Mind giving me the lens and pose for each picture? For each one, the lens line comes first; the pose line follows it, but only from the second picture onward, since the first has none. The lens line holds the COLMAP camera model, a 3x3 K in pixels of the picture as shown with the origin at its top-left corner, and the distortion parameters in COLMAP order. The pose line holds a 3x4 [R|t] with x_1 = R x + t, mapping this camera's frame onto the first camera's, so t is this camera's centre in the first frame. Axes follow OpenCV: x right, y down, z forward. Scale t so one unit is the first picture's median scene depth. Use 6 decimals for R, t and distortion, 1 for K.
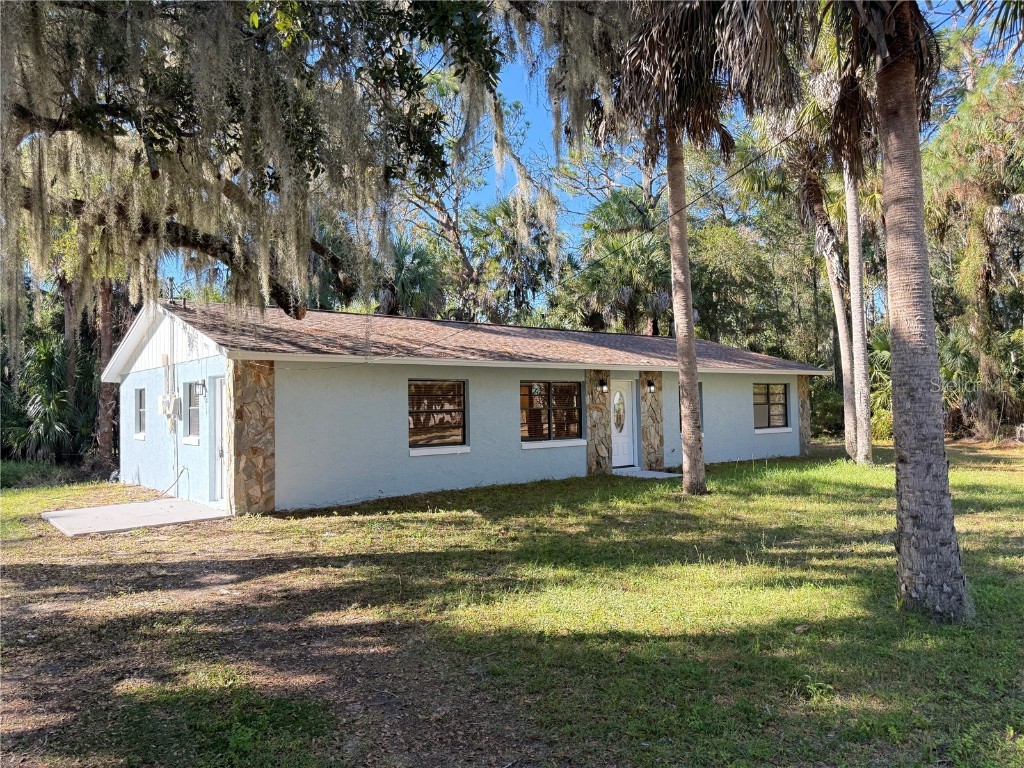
lens RADIAL K [[705.8, 0, 514.1], [0, 705.8, 384.1], [0, 0, 1]] dist [0.000215, -0.004588]
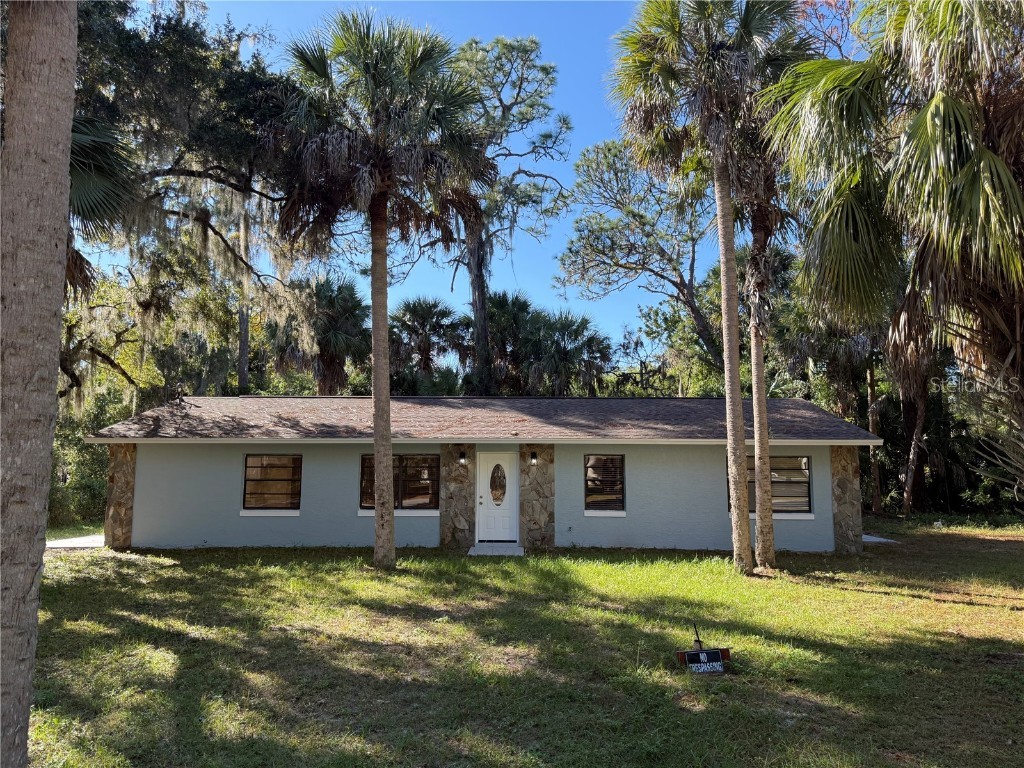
lens RADIAL K [[705.8, 0, 508.4], [0, 705.8, 382.8], [0, 0, 1]] dist [0.000215, -0.004588]
pose [[0.763040, -0.054844, -0.644020, 0.982553], [0.006583, 0.997001, -0.077104, -0.032146], [0.646317, 0.054594, 0.761113, 0.309231]]
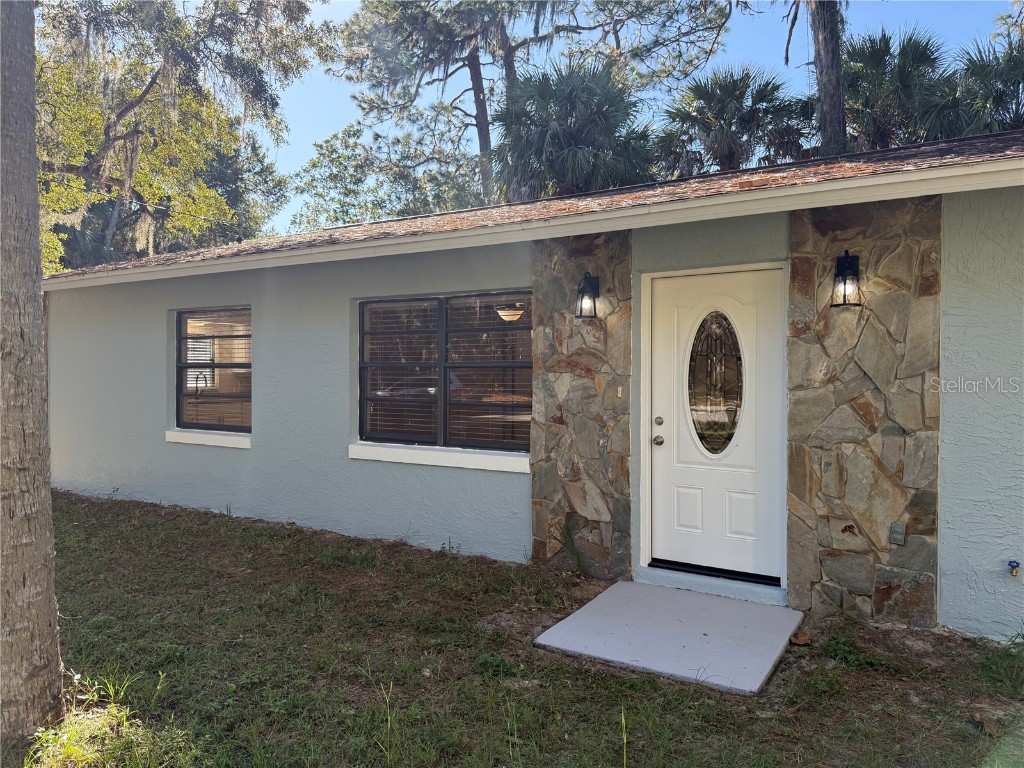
lens RADIAL K [[705.8, 0, 507.9], [0, 705.8, 380.7], [0, 0, 1]] dist [0.000215, -0.004588]
pose [[0.314085, 0.037230, -0.948665, 0.483473], [0.030803, 0.998305, 0.049376, 0.027749], [0.948895, -0.044730, 0.312406, 1.017927]]
